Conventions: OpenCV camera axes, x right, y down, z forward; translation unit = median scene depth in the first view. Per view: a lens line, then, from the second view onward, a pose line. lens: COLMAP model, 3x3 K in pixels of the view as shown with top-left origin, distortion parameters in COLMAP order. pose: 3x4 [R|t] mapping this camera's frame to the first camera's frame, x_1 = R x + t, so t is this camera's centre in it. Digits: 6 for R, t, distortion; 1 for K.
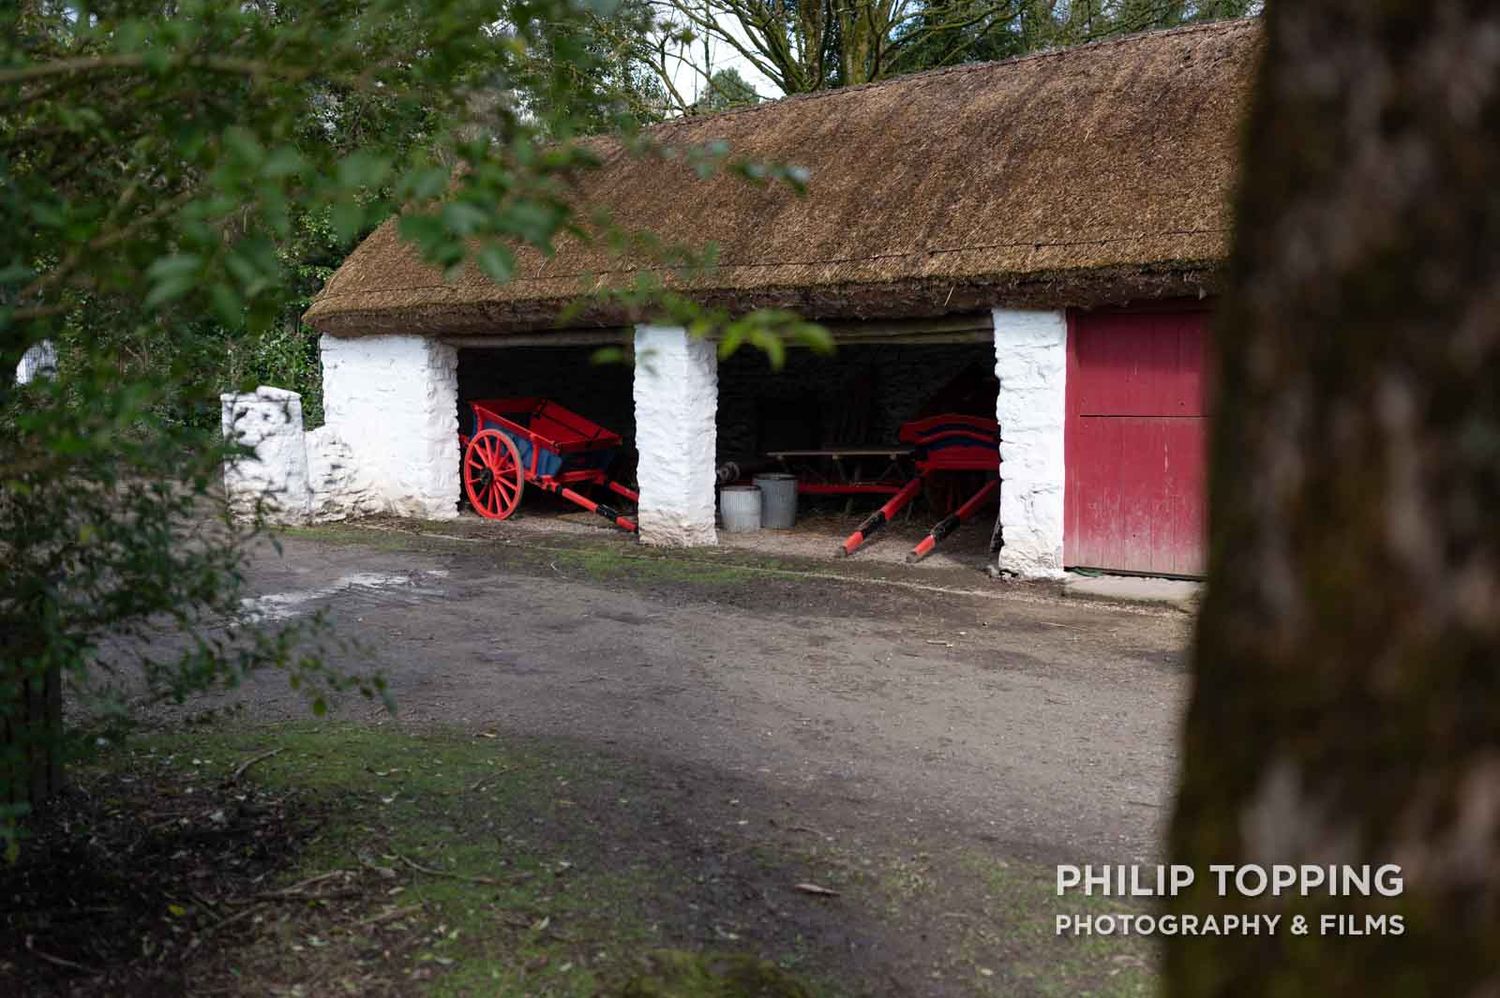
lens RADIAL K [[1420.2, 0, 750.0], [0, 1420.2, 499.0], [0, 0, 1]] dist [0.124038, -0.118619]
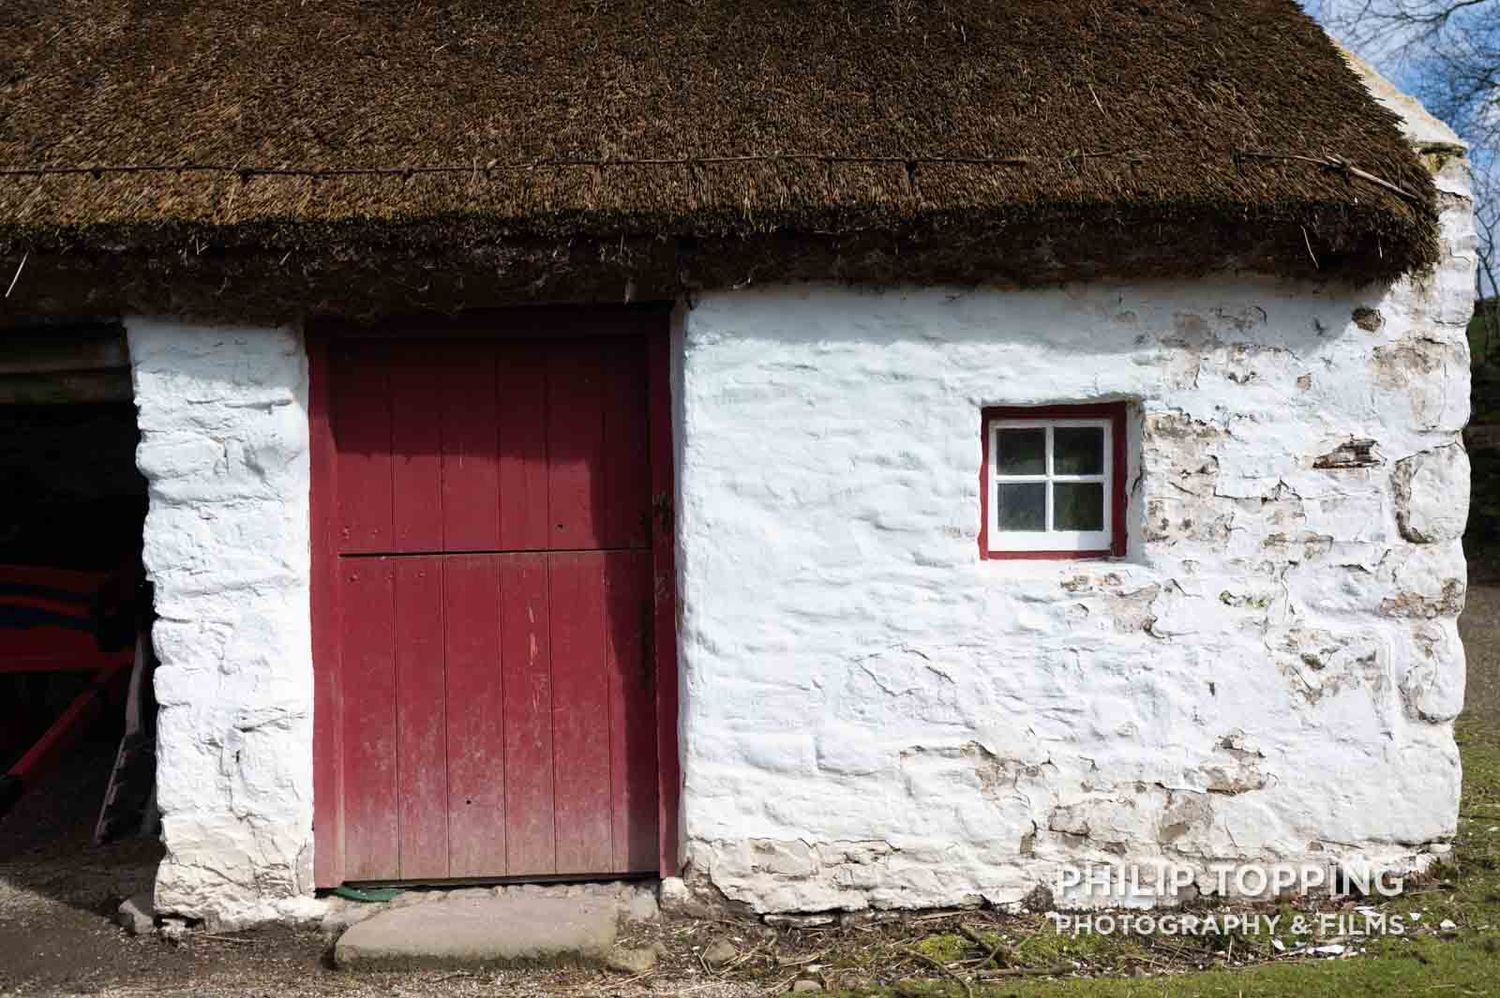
lens RADIAL K [[1420.2, 0, 750.0], [0, 1420.2, 499.0], [0, 0, 1]] dist [0.124038, -0.118619]
pose [[0.788814, -0.004689, 0.614614, 0.047776], [0.066982, 0.994671, -0.078378, -0.030614], [-0.610971, 0.102994, 0.784924, 0.546669]]
